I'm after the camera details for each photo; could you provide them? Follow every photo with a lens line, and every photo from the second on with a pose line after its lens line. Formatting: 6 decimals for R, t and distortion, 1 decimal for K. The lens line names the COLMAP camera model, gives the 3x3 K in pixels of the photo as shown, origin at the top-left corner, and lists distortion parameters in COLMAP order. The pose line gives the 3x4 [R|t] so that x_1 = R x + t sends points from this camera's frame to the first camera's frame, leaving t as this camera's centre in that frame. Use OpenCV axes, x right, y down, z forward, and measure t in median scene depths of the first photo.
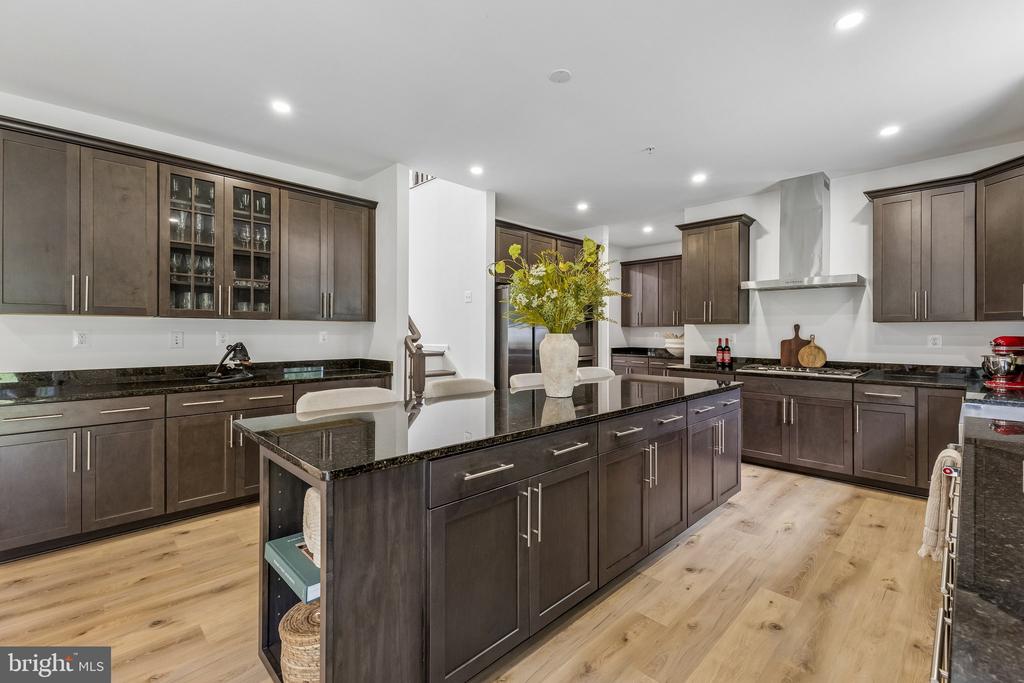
lens RADIAL K [[444.9, 0, 504.5], [0, 444.9, 339.7], [0, 0, 1]] dist [-0.000592, -0.000118]
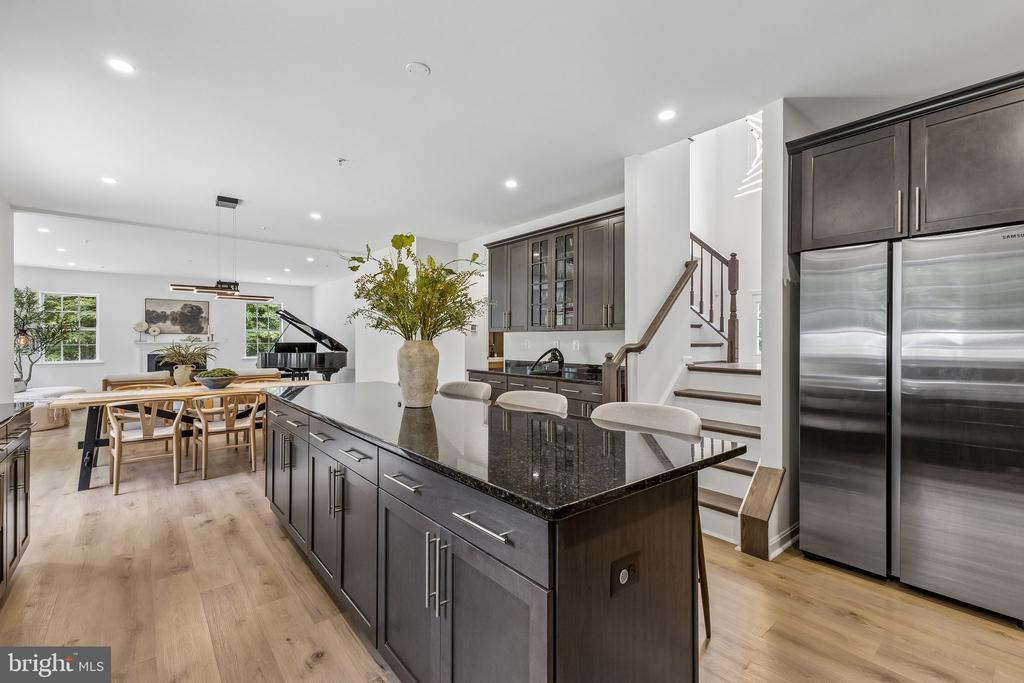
lens RADIAL K [[444.9, 0, 504.5], [0, 444.9, 339.7], [0, 0, 1]] dist [-0.000592, -0.000118]
pose [[-0.087124, -0.011327, -0.996133, 0.802451], [-0.013649, 0.999855, -0.010175, -0.005223], [0.996104, 0.012710, -0.087266, 0.965972]]
